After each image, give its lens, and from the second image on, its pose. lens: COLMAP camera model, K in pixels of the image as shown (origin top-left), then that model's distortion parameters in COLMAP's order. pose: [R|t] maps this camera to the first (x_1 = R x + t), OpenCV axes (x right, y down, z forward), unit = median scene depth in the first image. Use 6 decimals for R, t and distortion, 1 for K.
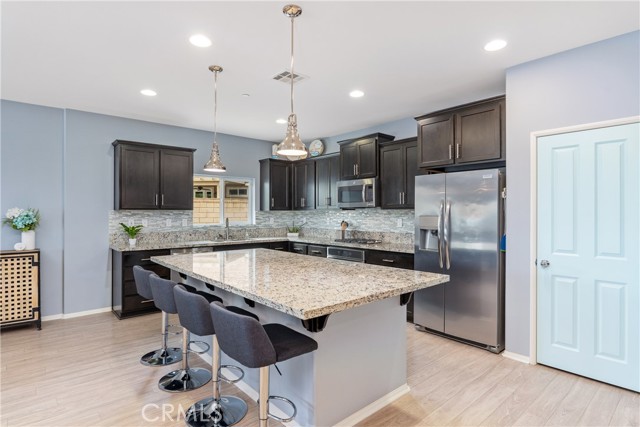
lens RADIAL K [[334.4, 0, 322.7], [0, 334.4, 215.9], [0, 0, 1]] dist [0.001951, 0.000262]
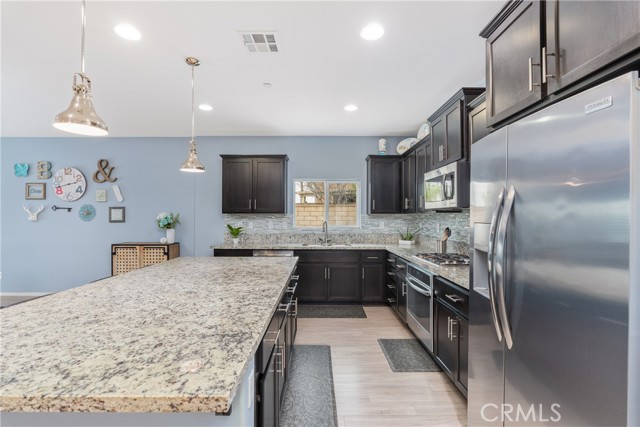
lens RADIAL K [[301.6, 0, 317.7], [0, 301.6, 214.0], [0, 0, 1]] dist [-0.006469, -0.000912]
pose [[0.748034, -0.004913, -0.663642, 0.320293], [-0.007728, 0.999840, -0.016112, -0.001700], [0.663615, 0.017181, 0.747877, 0.378917]]
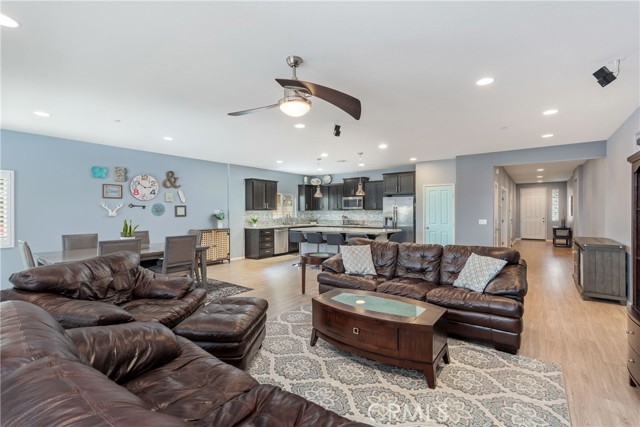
lens RADIAL K [[302.5, 0, 317.3], [0, 302.5, 212.5], [0, 0, 1]] dist [0.001260, 0.000053]
pose [[0.978044, -0.003196, 0.208373, -0.556999], [0.005025, 0.999953, -0.008248, 0.011988], [-0.208337, 0.009114, 0.978015, -0.925653]]
